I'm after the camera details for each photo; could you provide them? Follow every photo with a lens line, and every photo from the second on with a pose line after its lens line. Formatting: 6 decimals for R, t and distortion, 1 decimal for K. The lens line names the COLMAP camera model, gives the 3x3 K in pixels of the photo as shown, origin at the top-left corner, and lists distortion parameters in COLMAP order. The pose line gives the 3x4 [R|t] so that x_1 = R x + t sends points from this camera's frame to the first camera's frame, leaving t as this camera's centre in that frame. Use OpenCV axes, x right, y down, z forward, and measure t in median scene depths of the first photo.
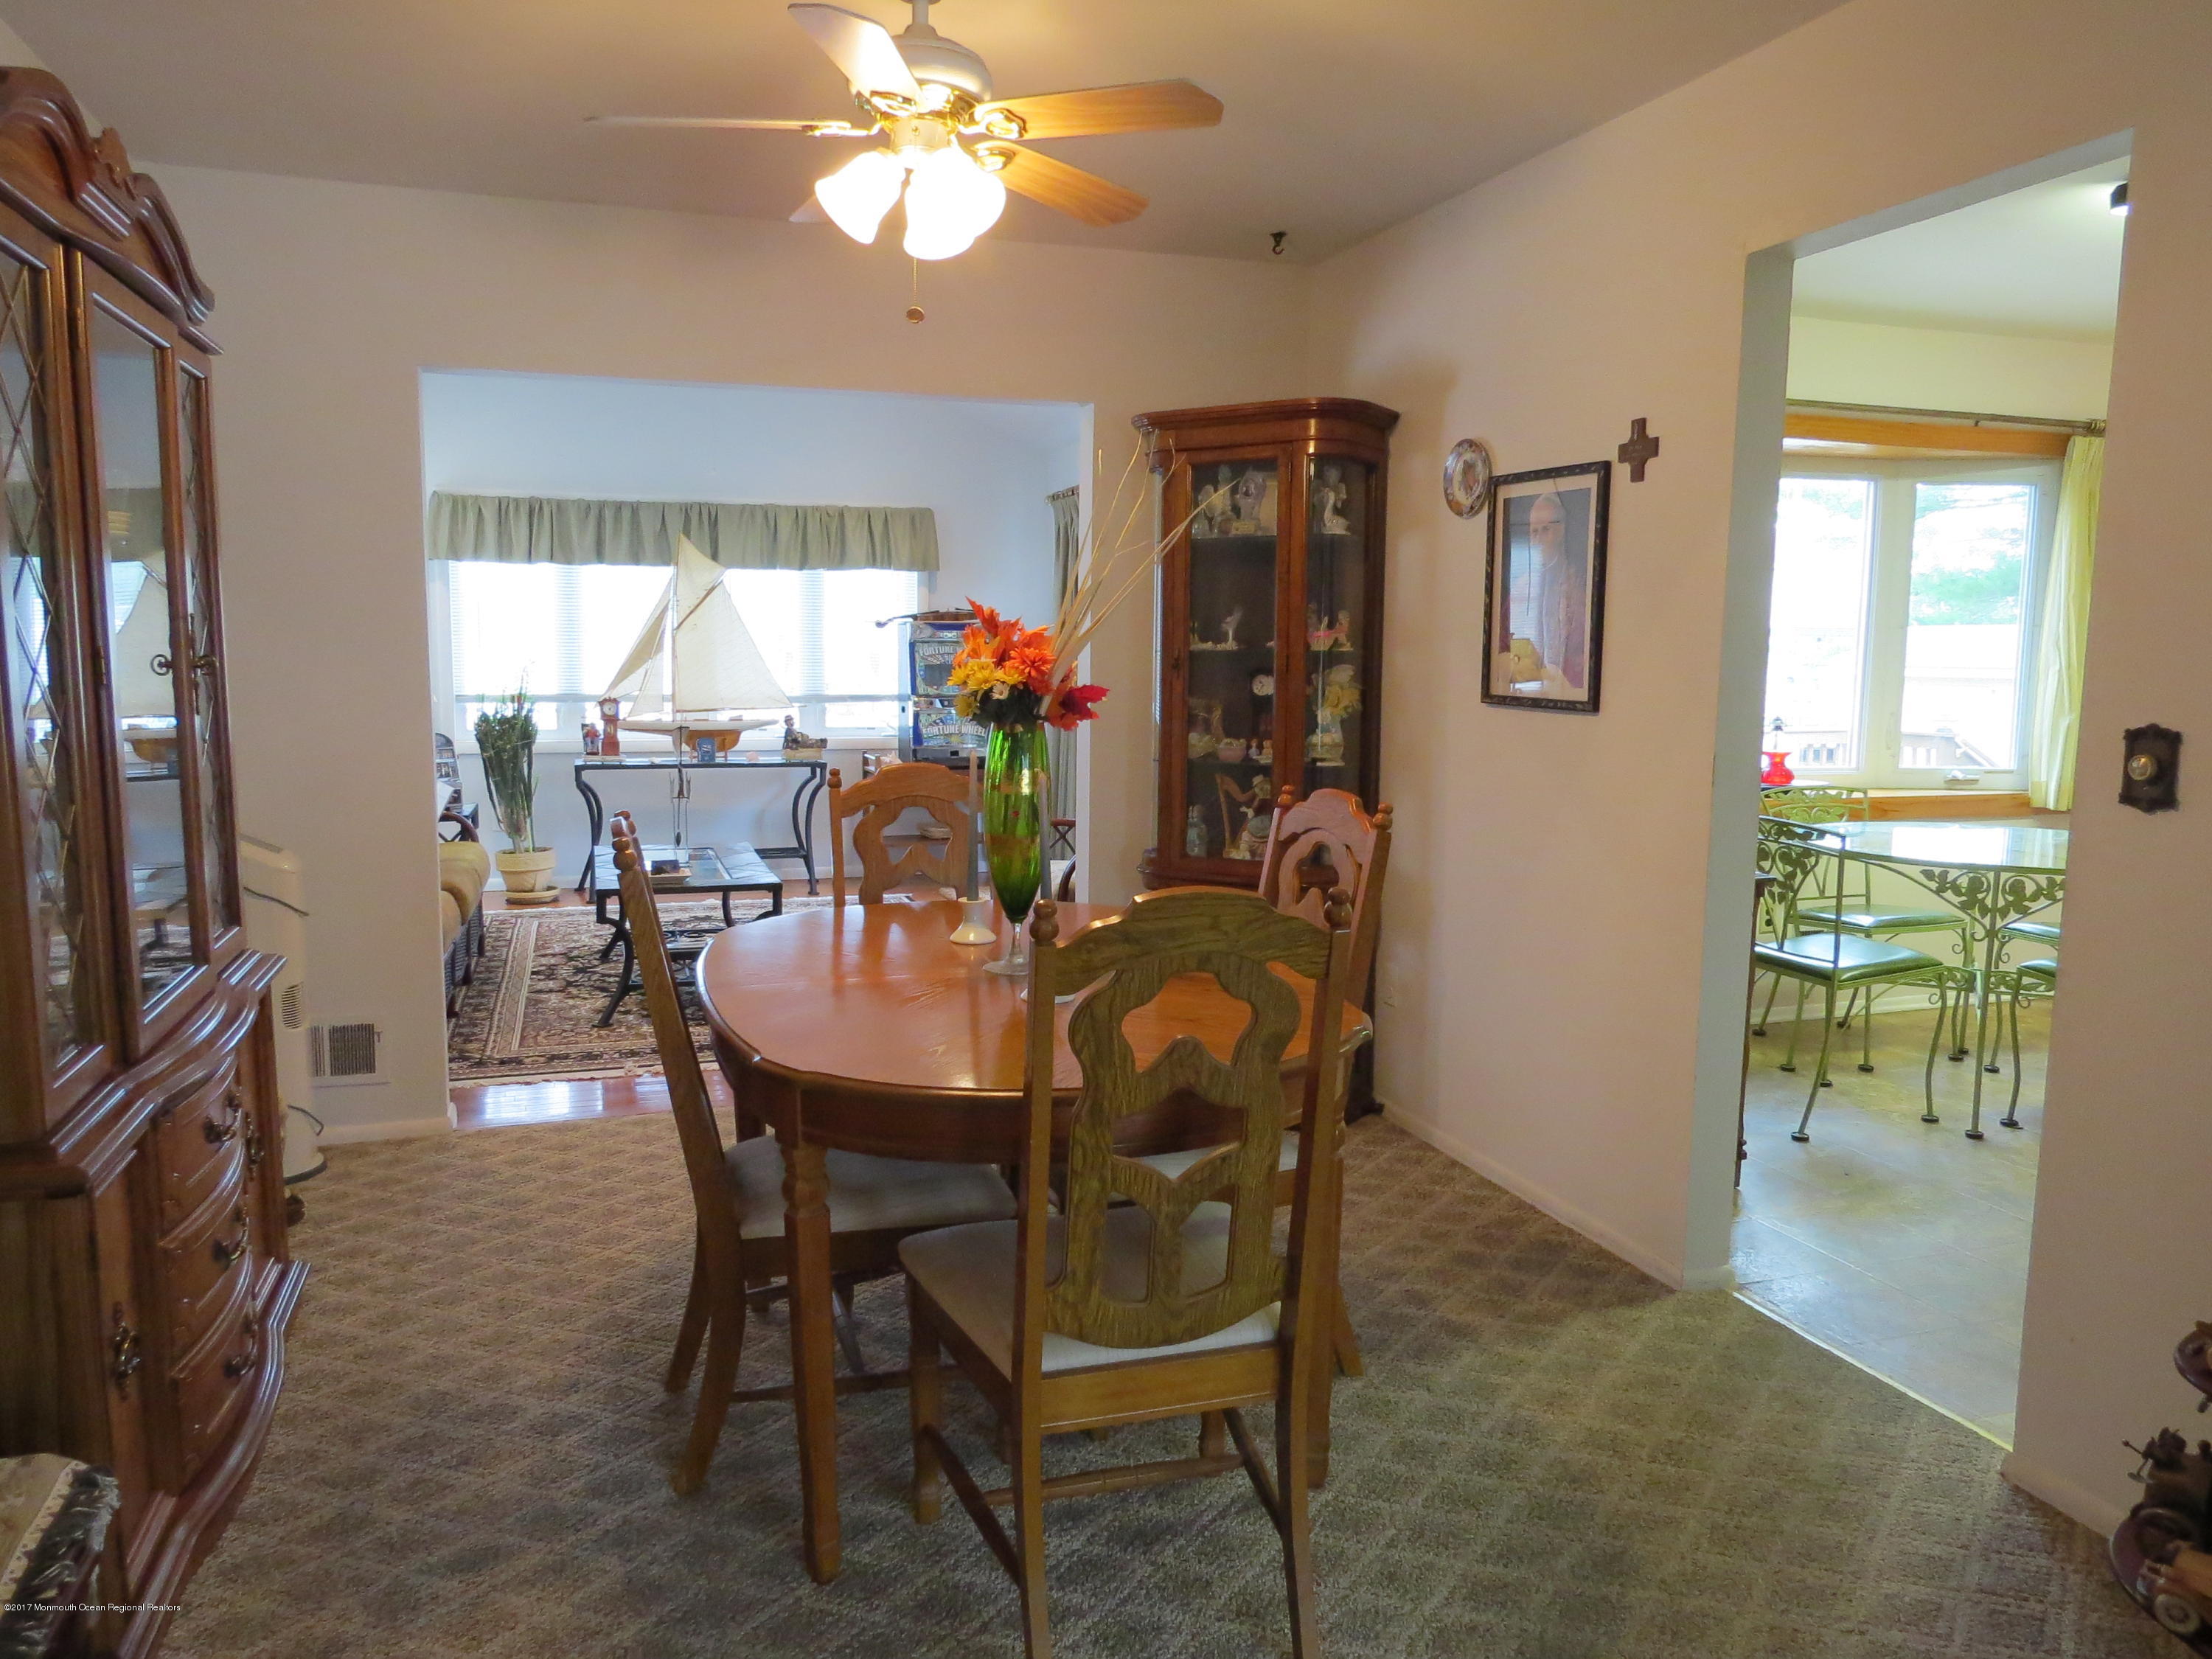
lens RADIAL K [[1570.7, 0, 1106.0], [0, 1570.7, 829.5], [0, 0, 1]] dist [-0.039081, 0.001981]
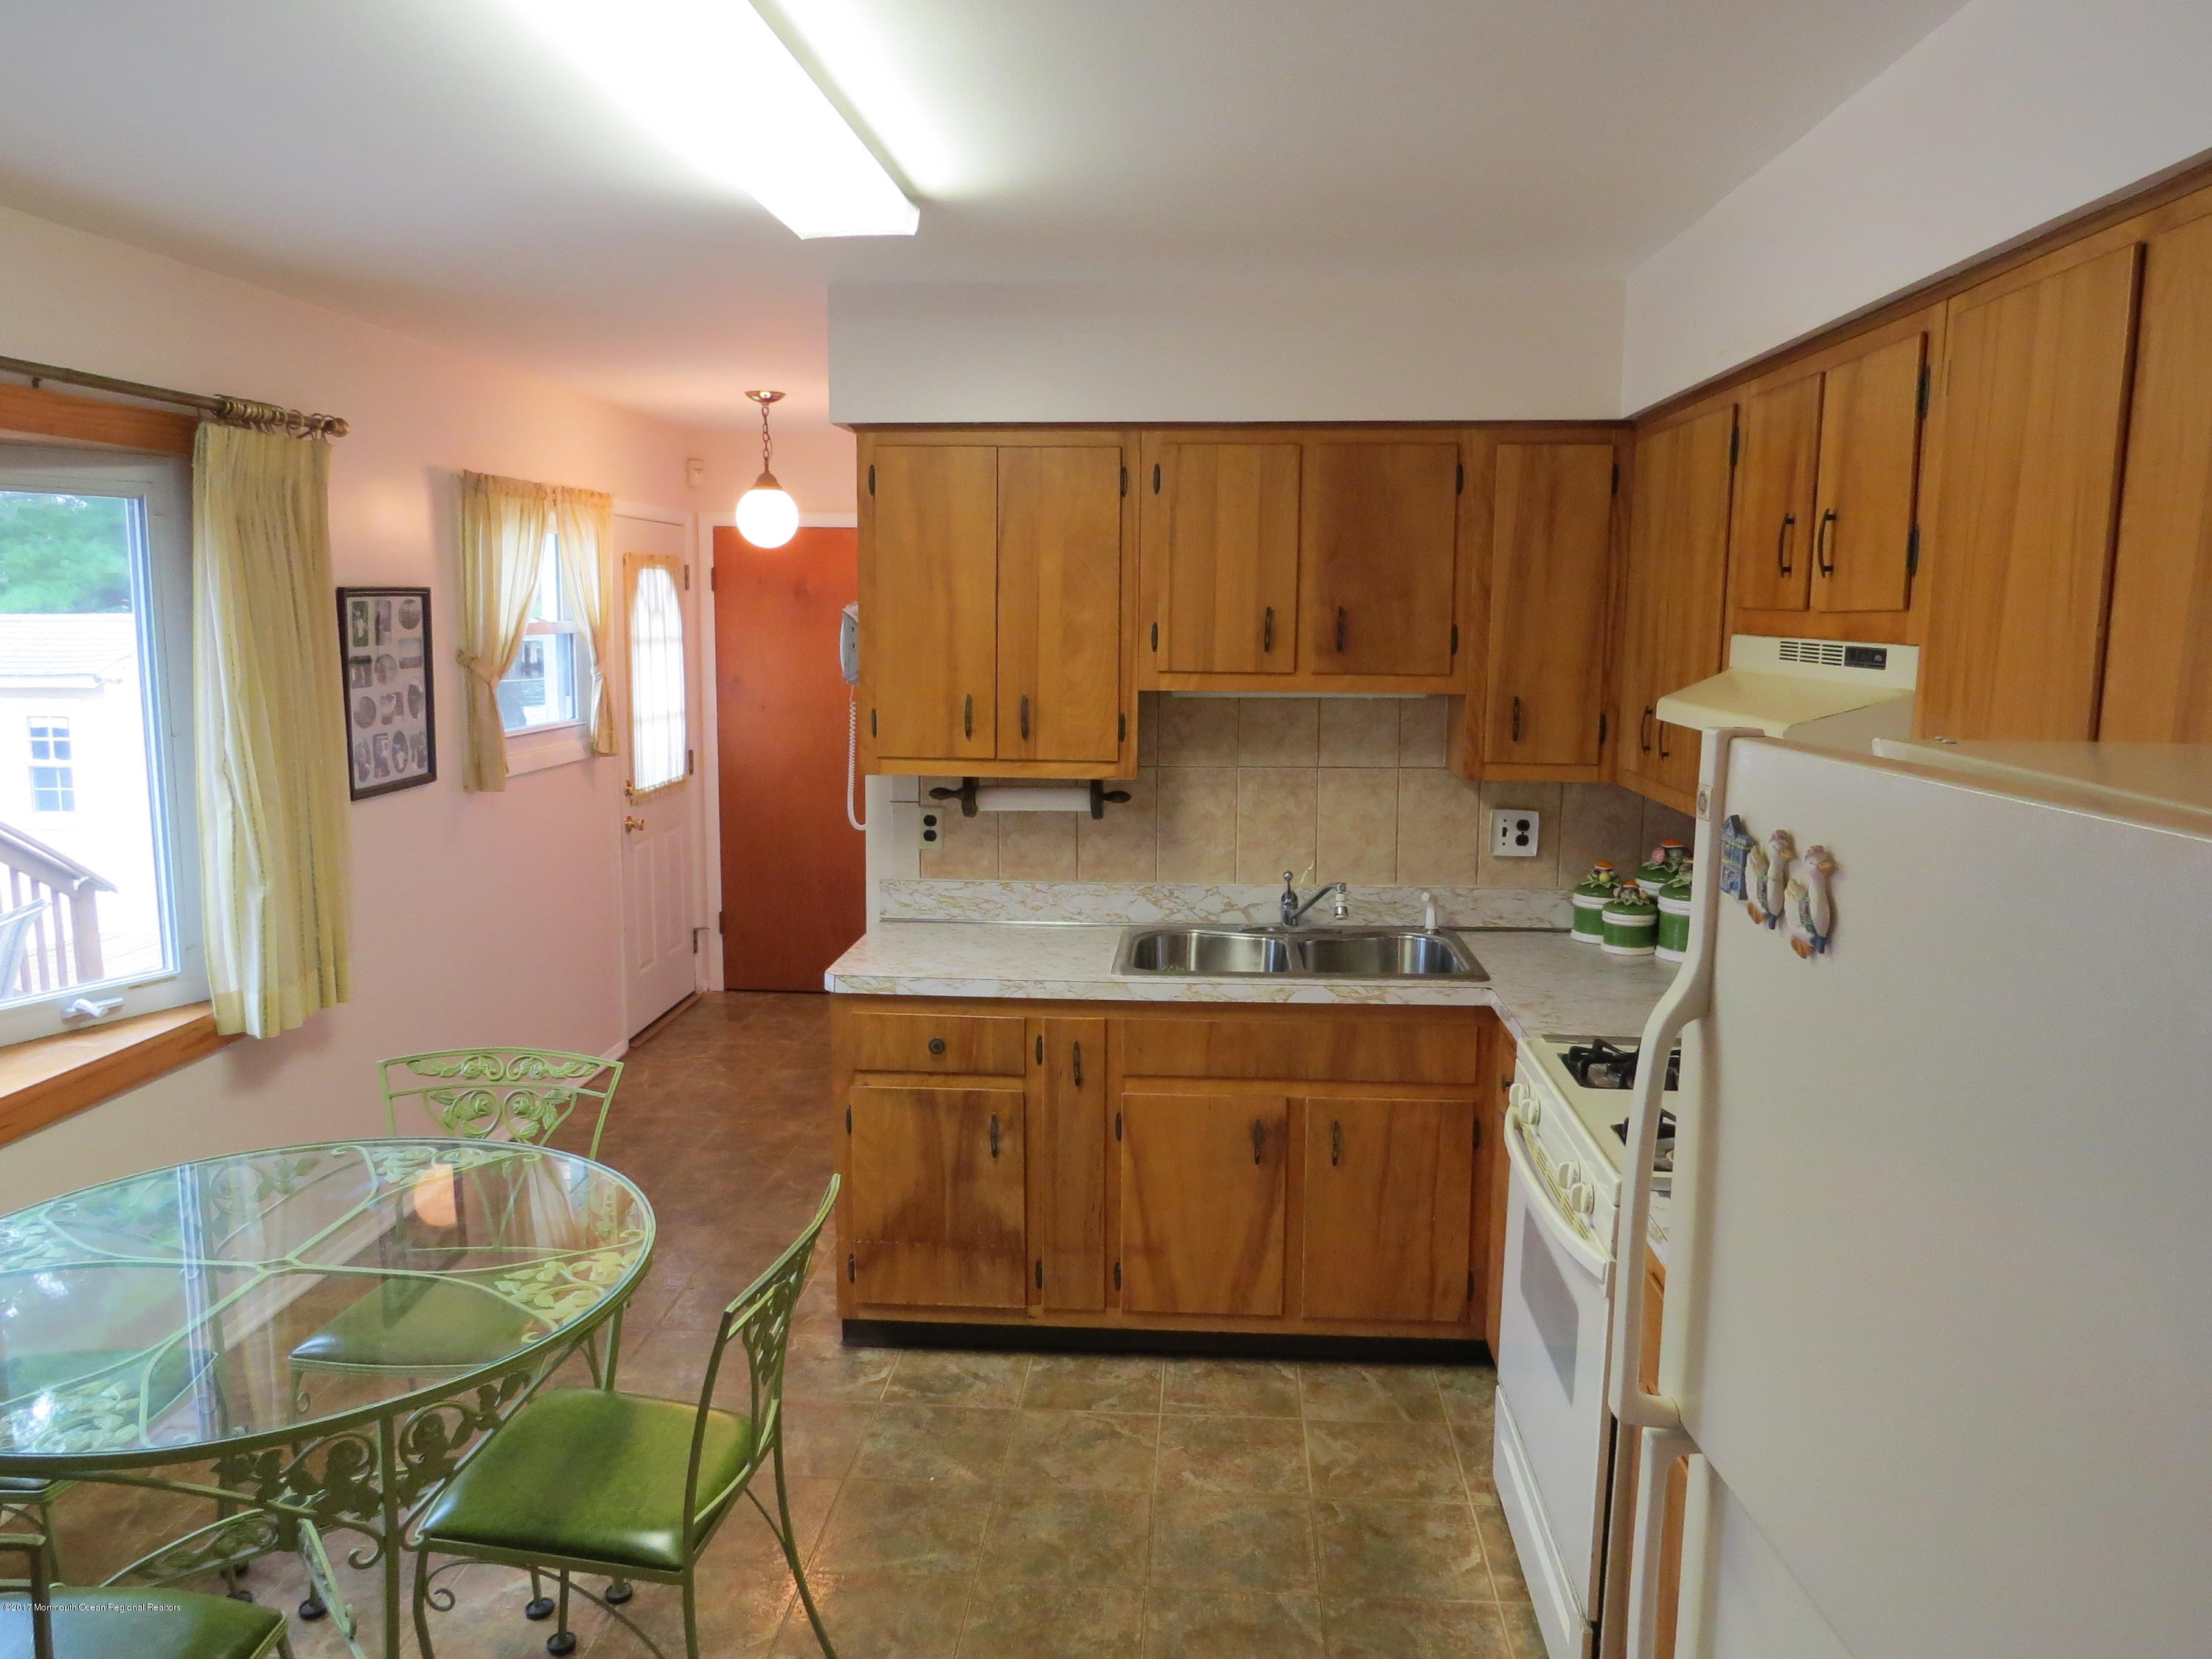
lens RADIAL K [[1570.7, 0, 1106.0], [0, 1570.7, 829.5], [0, 0, 1]] dist [-0.039081, 0.001981]
pose [[0.384842, -0.130595, 0.913697, 0.254049], [0.103400, 0.989808, 0.097922, -0.159336], [-0.917172, 0.056792, 0.394423, 0.594080]]
